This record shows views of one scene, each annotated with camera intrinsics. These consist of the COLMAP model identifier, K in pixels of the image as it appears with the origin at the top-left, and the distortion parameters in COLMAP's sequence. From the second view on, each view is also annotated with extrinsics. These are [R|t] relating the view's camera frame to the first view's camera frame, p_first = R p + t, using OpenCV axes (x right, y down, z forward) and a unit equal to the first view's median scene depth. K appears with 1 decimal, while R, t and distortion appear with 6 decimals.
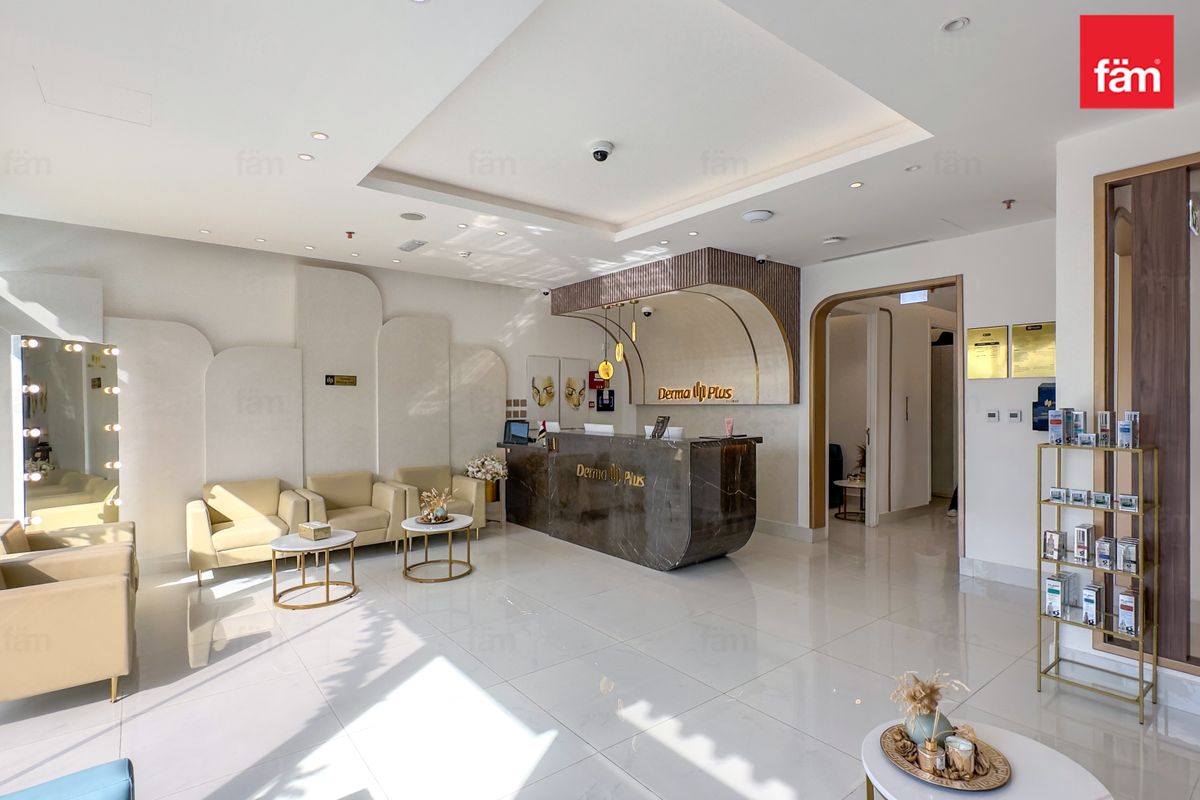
lens RADIAL K [[589.3, 0, 597.5], [0, 589.3, 398.7], [0, 0, 1]] dist [-0.002213, -0.000072]
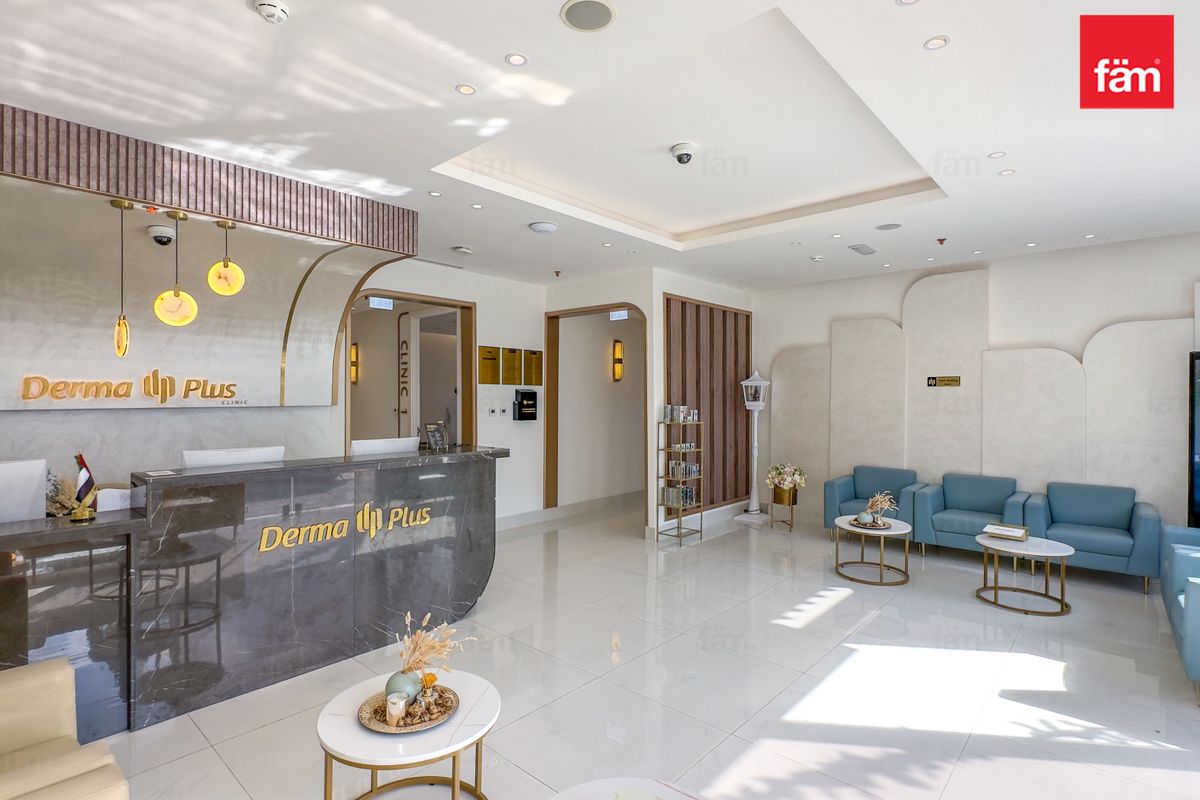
lens RADIAL K [[589.3, 0, 597.5], [0, 589.3, 398.7], [0, 0, 1]] dist [-0.002213, -0.000072]
pose [[-0.166775, -0.003364, 0.985989, -0.527388], [-0.006178, 0.999978, 0.002367, -0.004097], [-0.985976, -0.005696, -0.166793, 0.717729]]
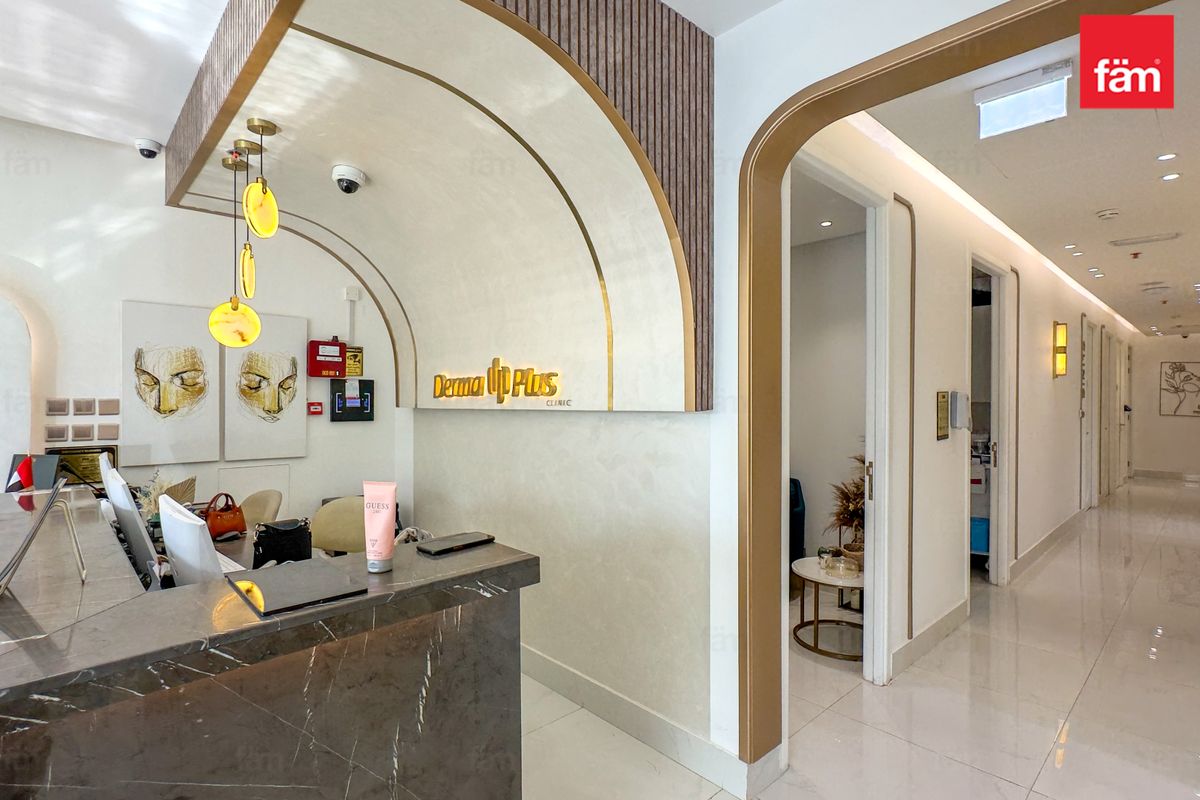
lens RADIAL K [[589.3, 0, 597.5], [0, 589.3, 398.7], [0, 0, 1]] dist [-0.002213, -0.000072]
pose [[0.995906, -0.002847, 0.090347, 0.224052], [0.002364, 0.999982, 0.005461, -0.000738], [-0.090361, -0.005225, 0.995895, 0.601807]]
